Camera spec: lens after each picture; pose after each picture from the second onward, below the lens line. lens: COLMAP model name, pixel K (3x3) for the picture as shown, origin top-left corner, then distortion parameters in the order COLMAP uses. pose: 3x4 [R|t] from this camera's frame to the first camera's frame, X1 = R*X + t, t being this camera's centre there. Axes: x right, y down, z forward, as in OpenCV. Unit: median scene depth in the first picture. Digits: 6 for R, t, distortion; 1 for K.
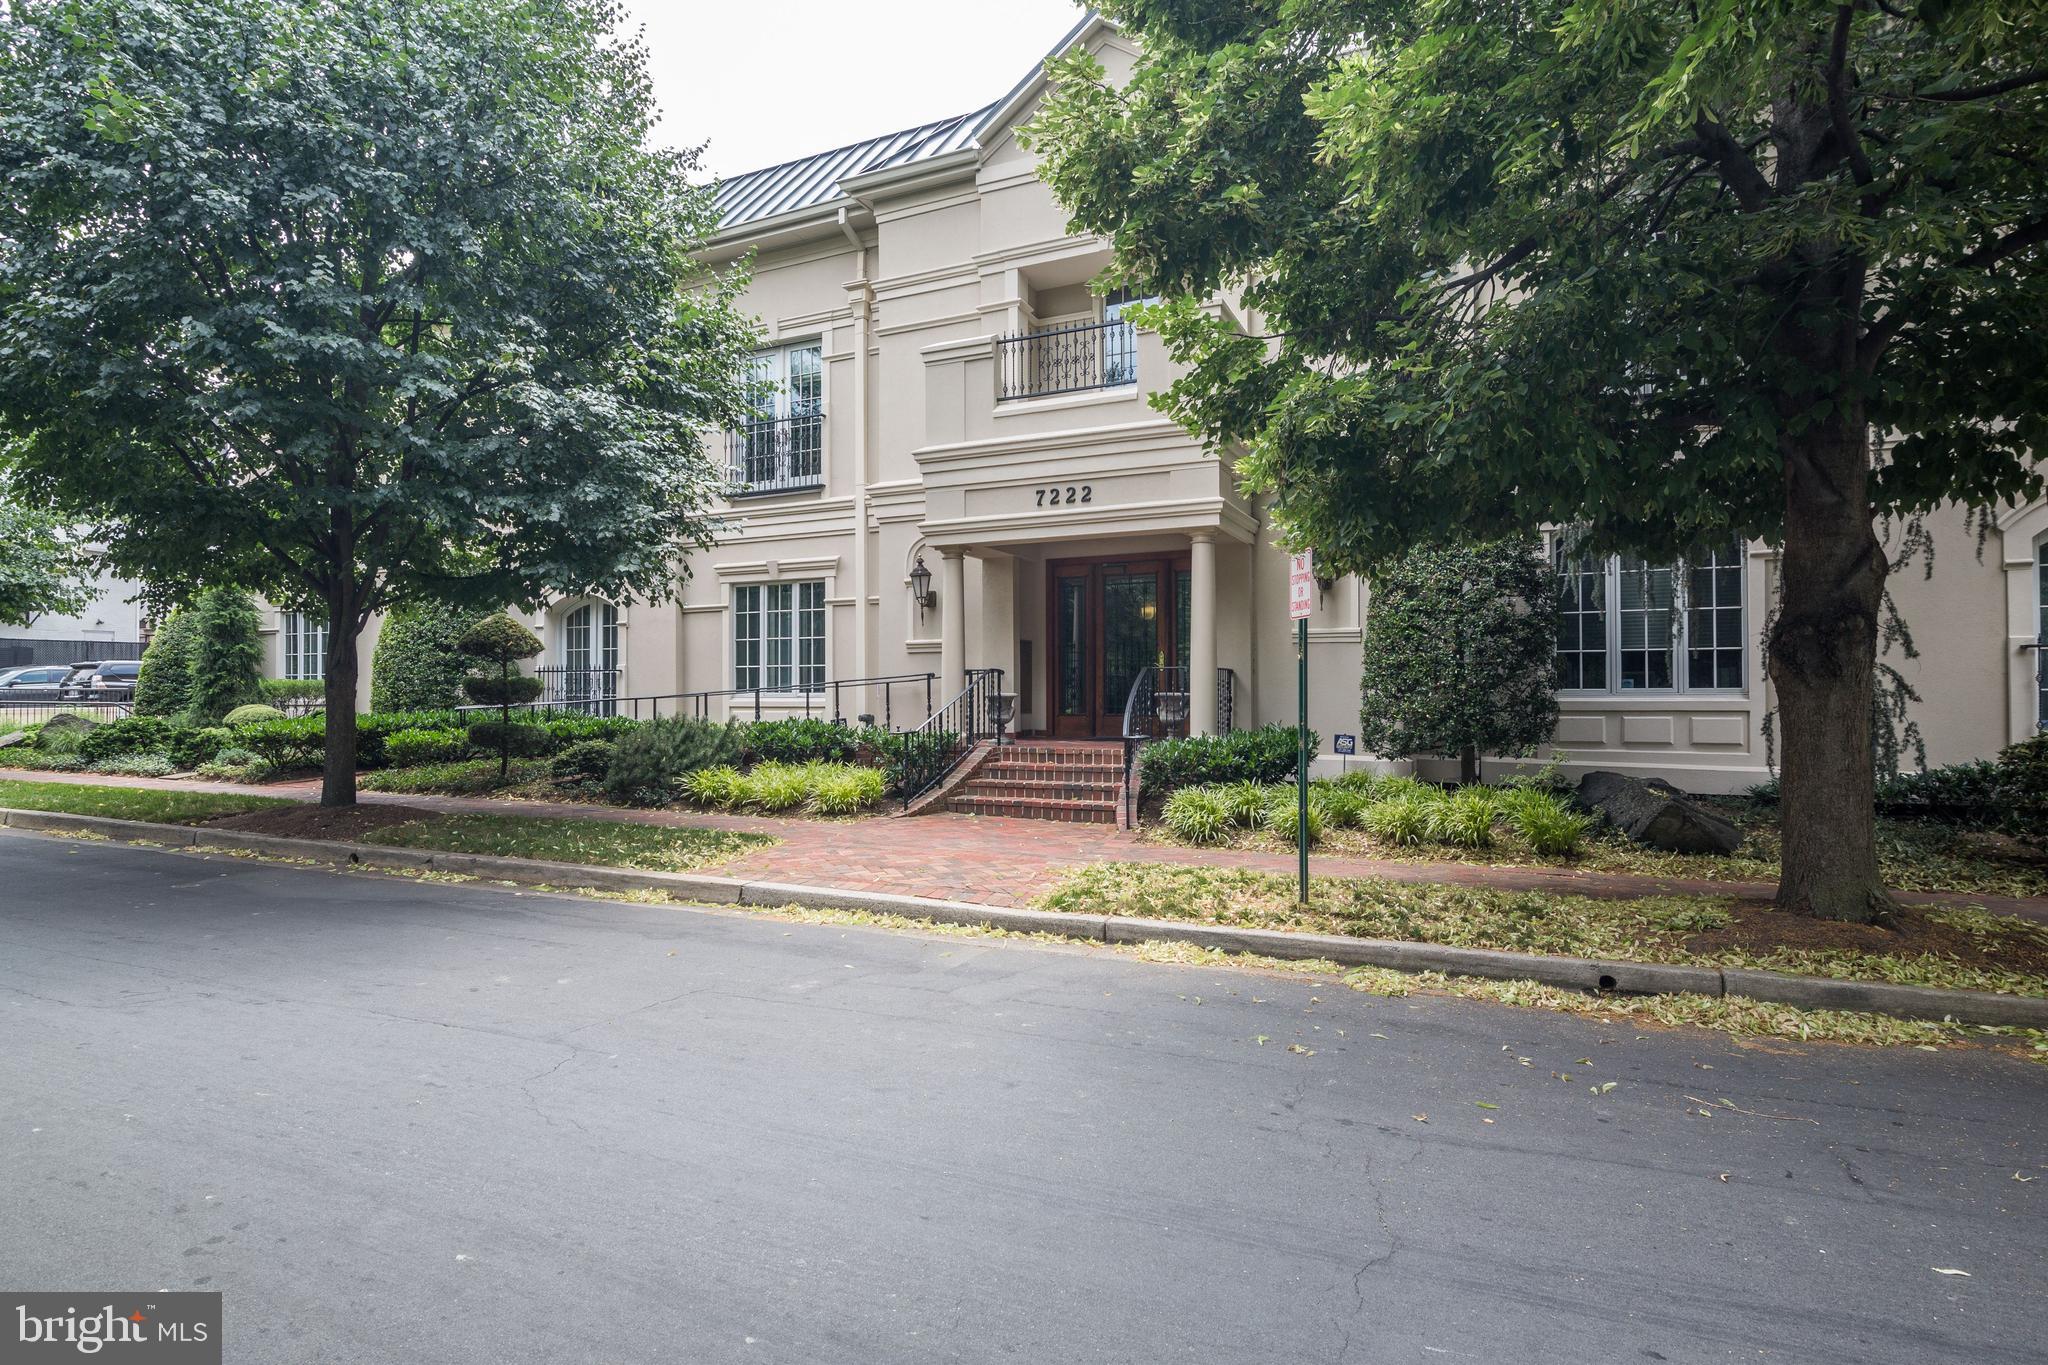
lens RADIAL K [[1042.7, 0, 1023.9], [0, 1042.7, 684.3], [0, 0, 1]] dist [-0.013801, 0.000026]
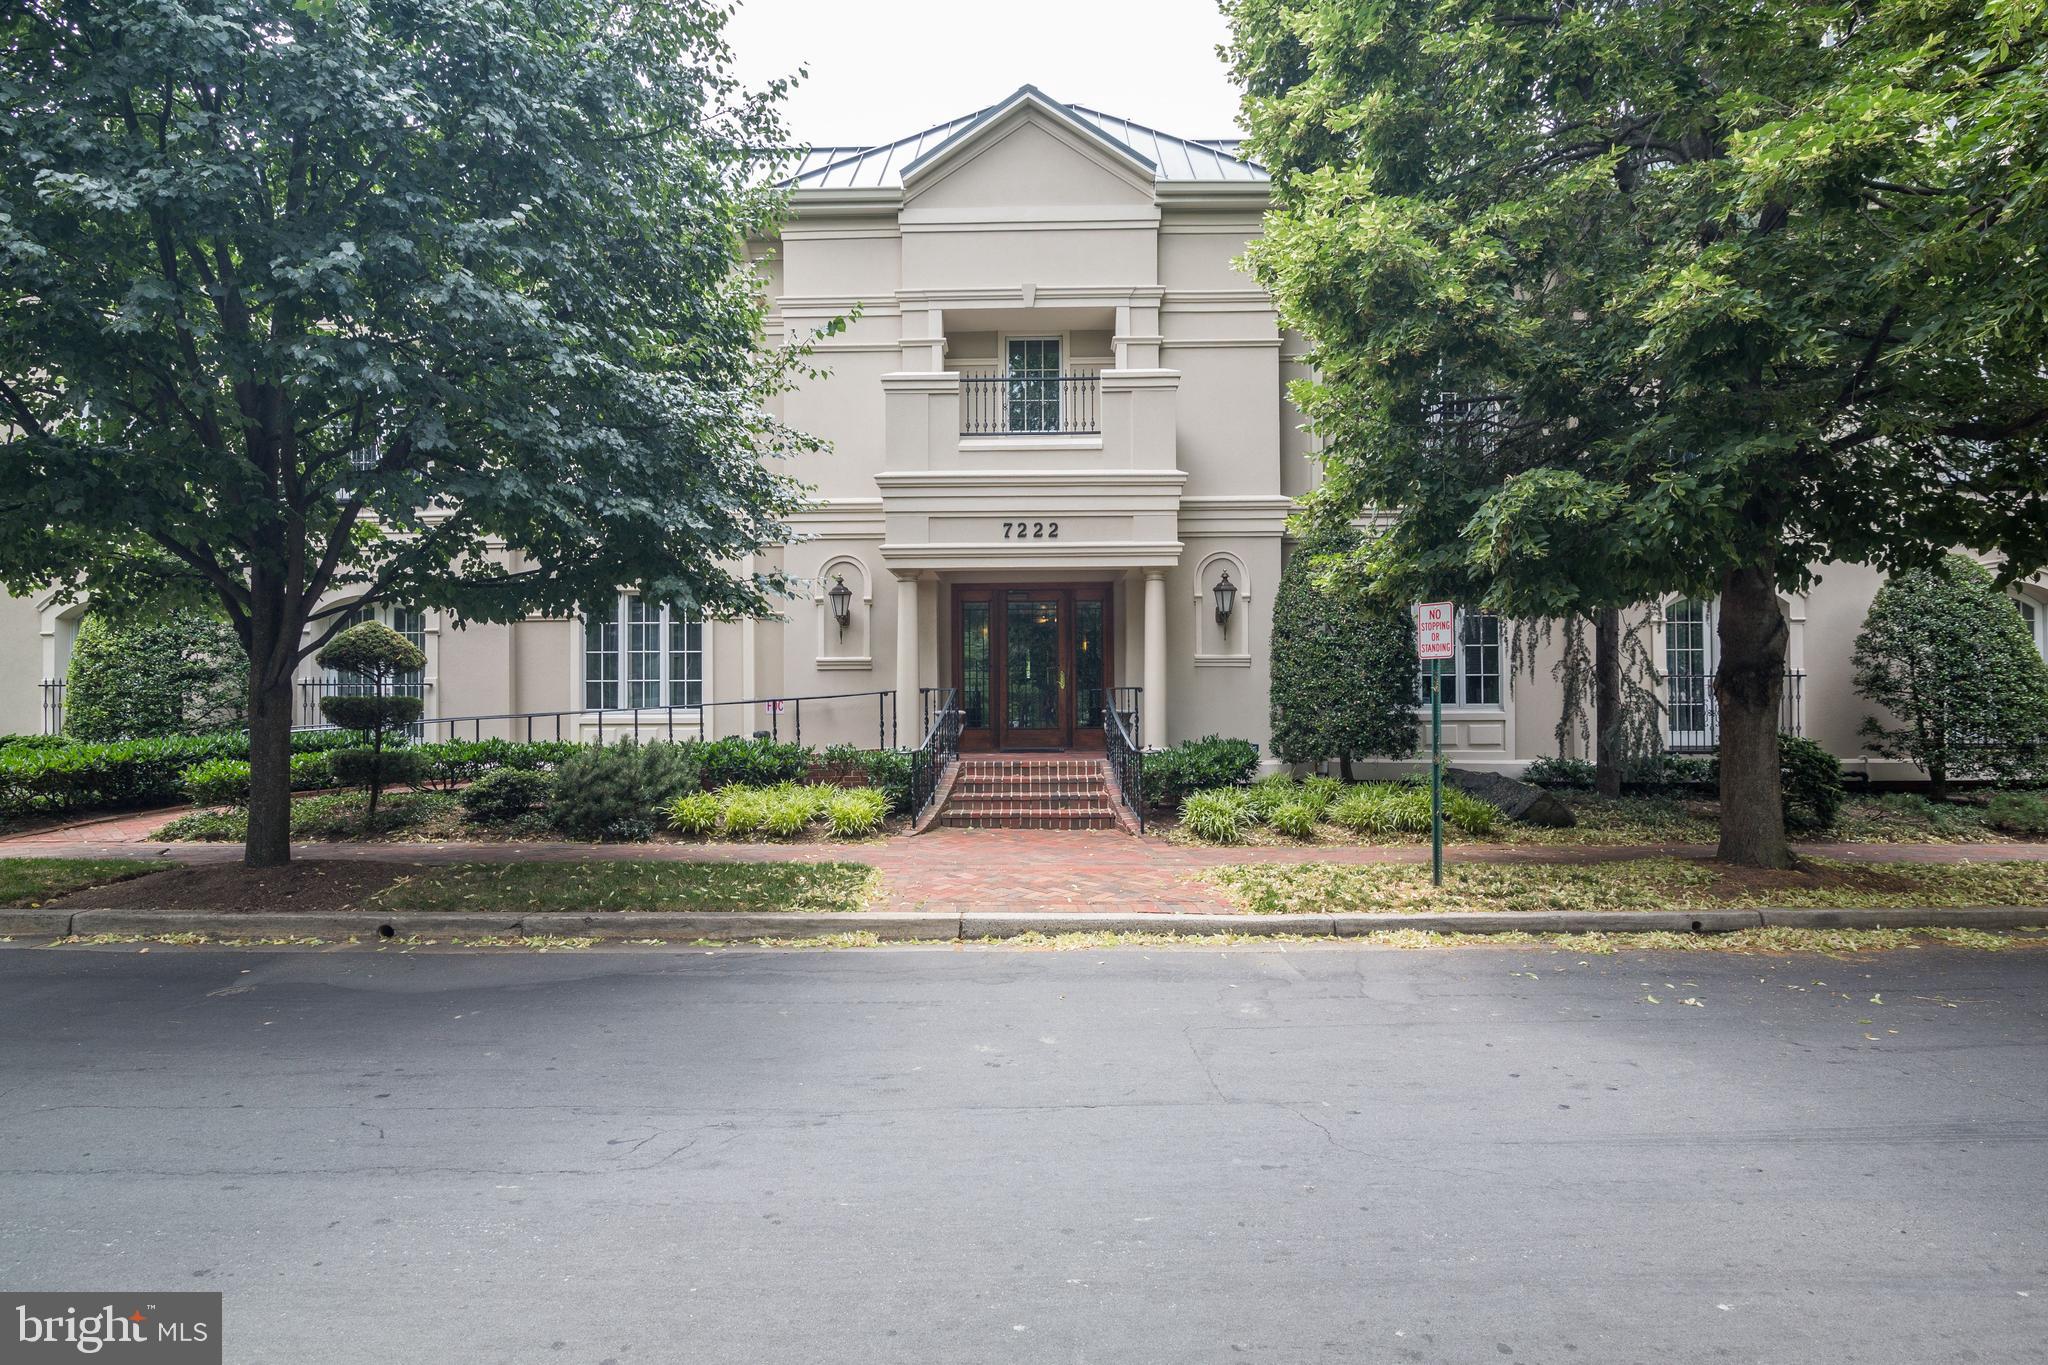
lens RADIAL K [[944.0, 0, 1024.4], [0, 944.0, 685.2], [0, 0, 1]] dist [-0.019487, 0.001029]
pose [[0.914081, 0.001512, 0.405528, -0.394022], [-0.000562, 0.999997, -0.002460, -0.017344], [-0.405531, 0.002021, 0.914079, 0.108951]]
